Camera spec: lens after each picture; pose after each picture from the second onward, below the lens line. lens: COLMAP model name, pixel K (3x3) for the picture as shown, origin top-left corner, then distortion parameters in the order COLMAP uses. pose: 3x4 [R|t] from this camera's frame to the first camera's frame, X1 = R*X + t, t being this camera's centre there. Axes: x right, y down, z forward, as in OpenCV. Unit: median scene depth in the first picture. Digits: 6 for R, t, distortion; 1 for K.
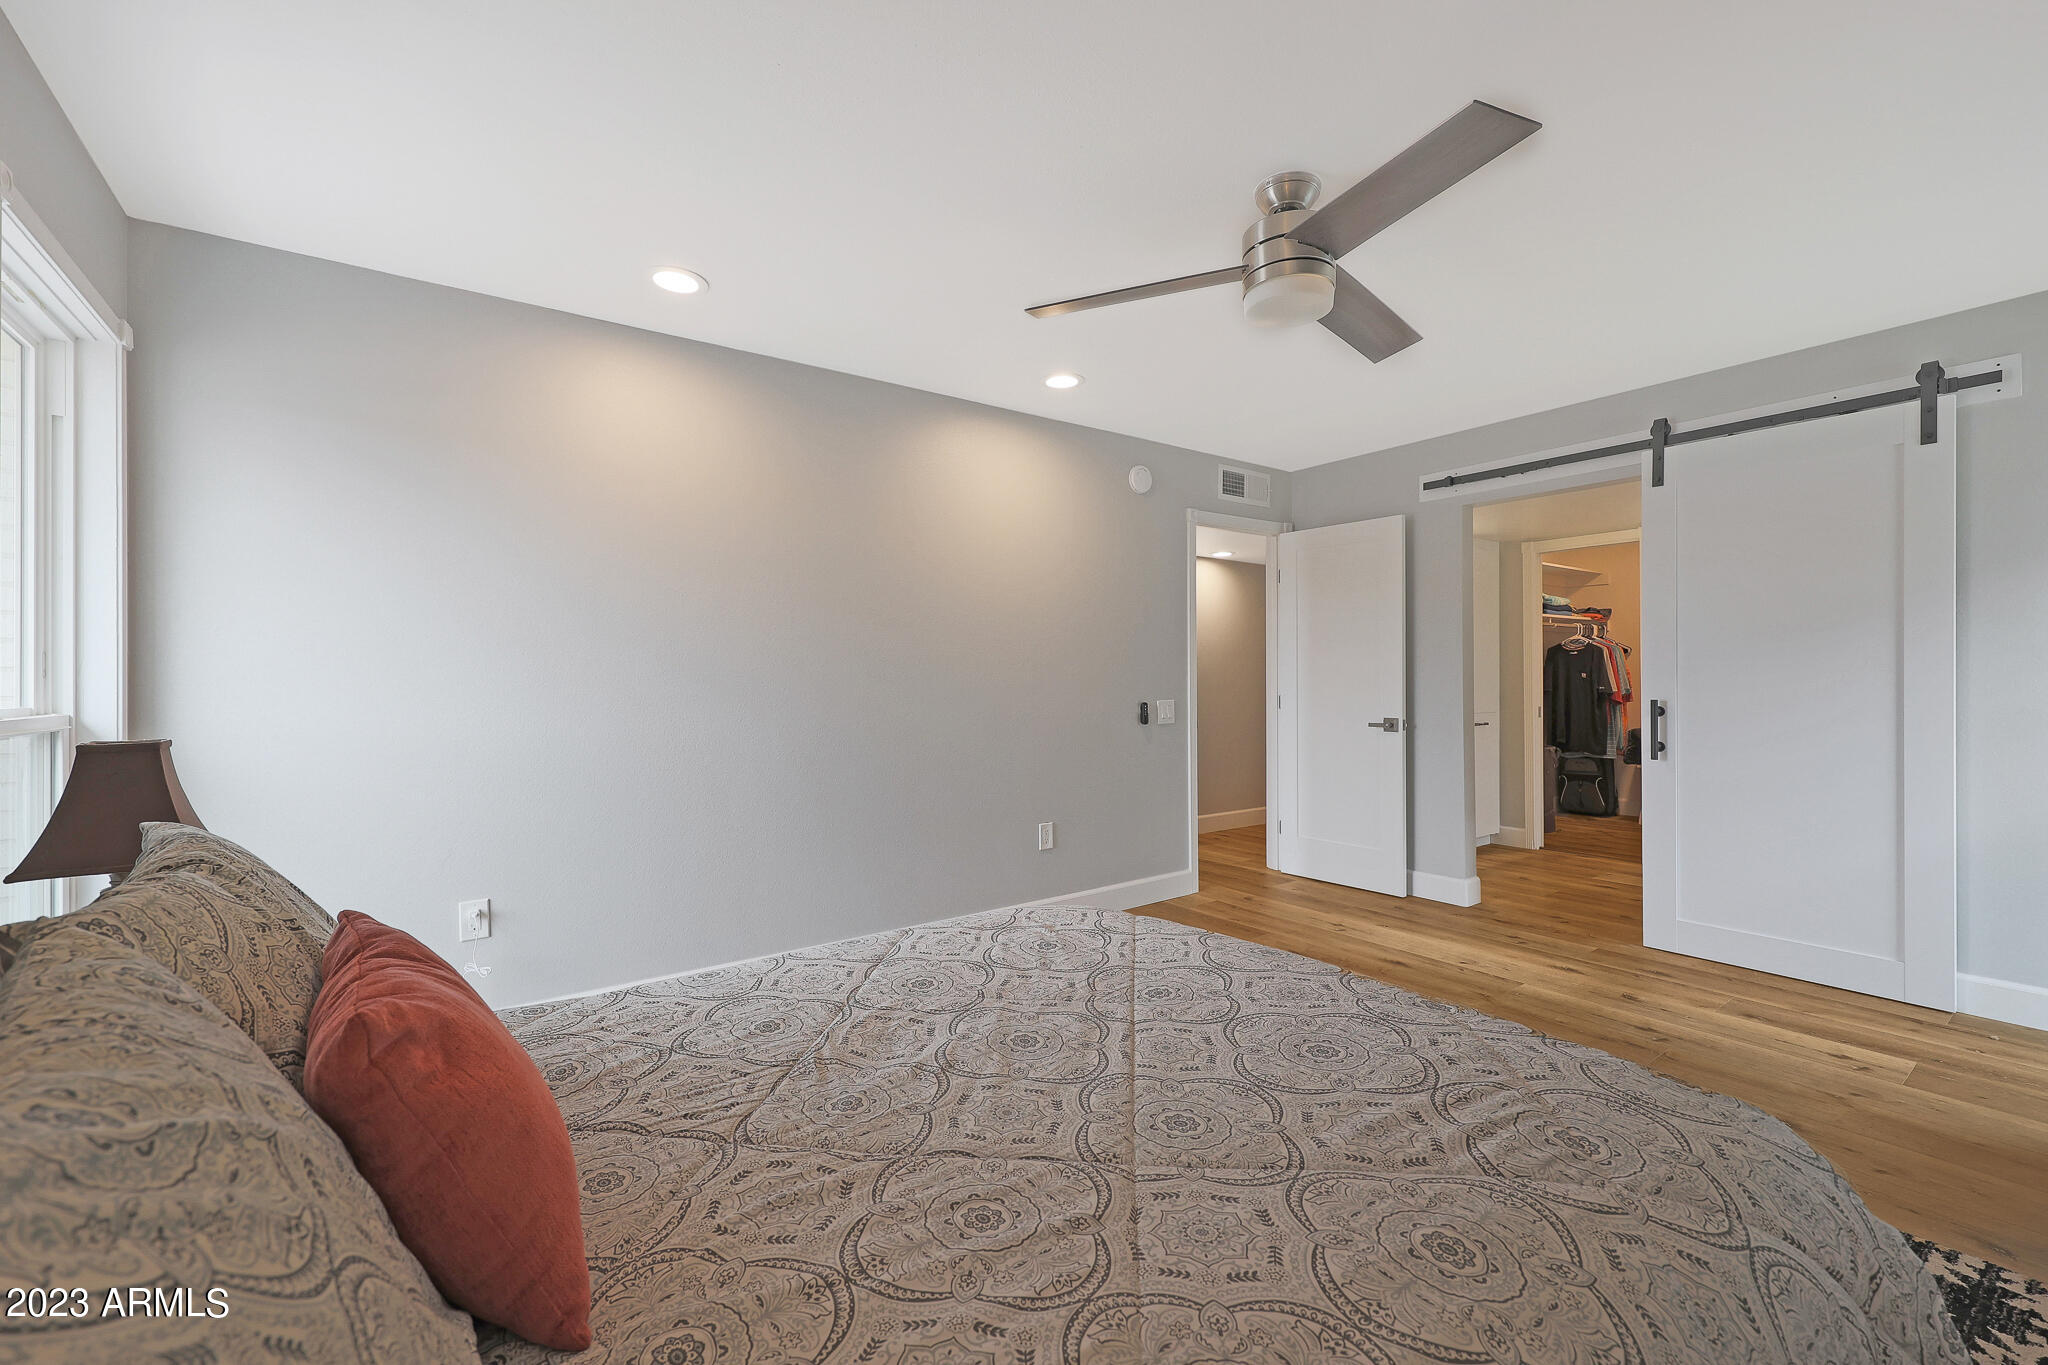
lens RADIAL K [[837.9, 0, 1024.0], [0, 837.9, 682.5], [0, 0, 1]] dist [-0.000206, -0.000129]
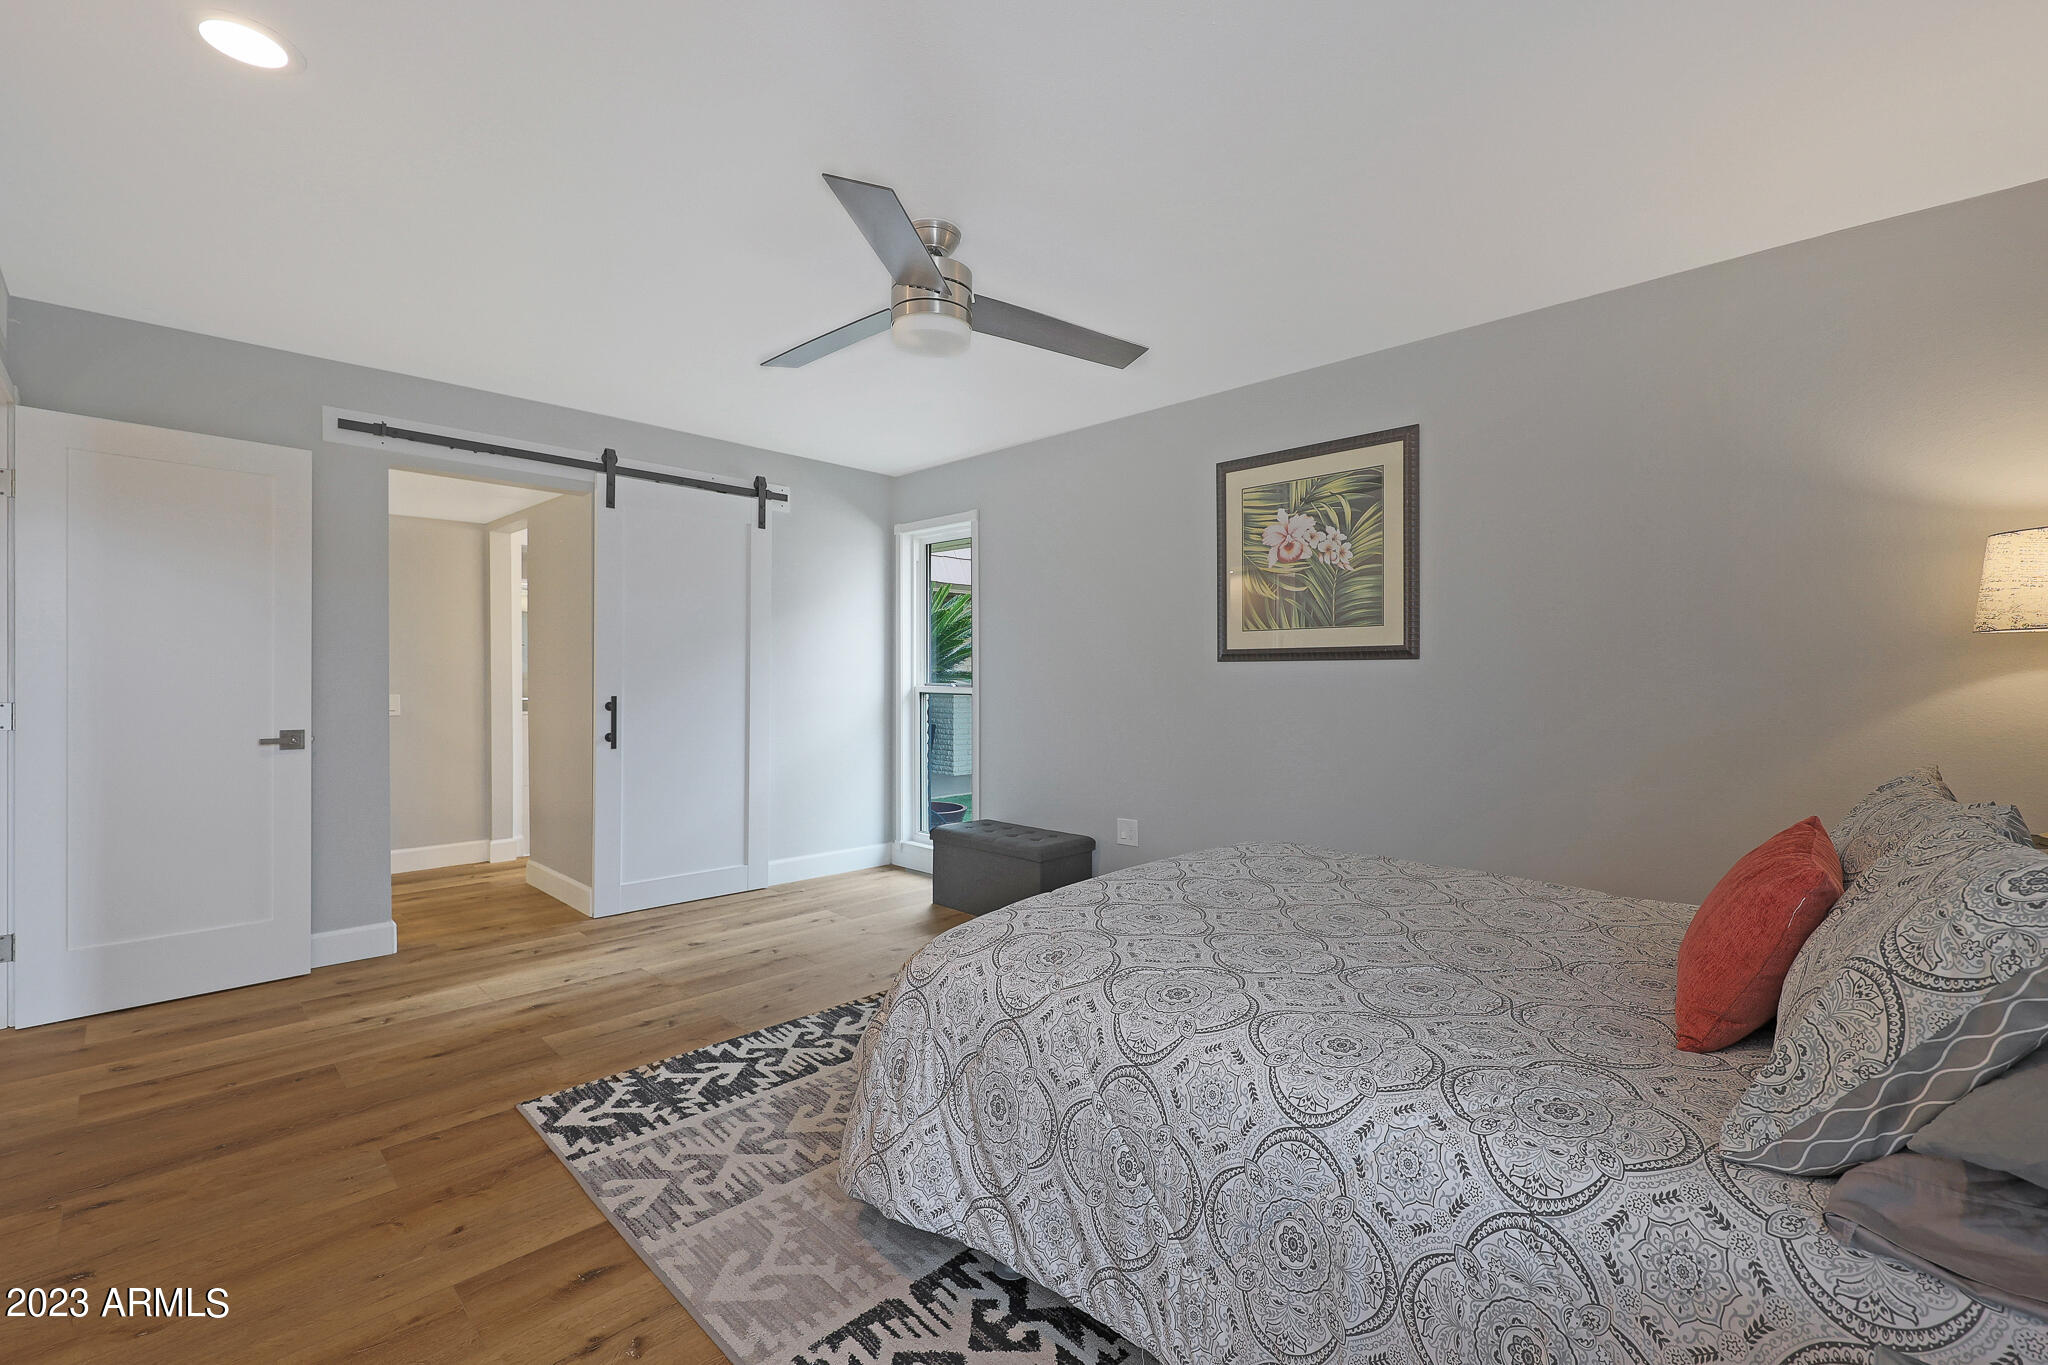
lens RADIAL K [[880.4, 0, 1027.0], [0, 880.4, 692.5], [0, 0, 1]] dist [0.001940, 0.000011]
pose [[-0.159045, -0.012256, 0.987195, -0.541483], [-0.000984, 0.999924, 0.012256, 0.000256], [-0.987271, 0.000977, -0.159045, 0.668319]]
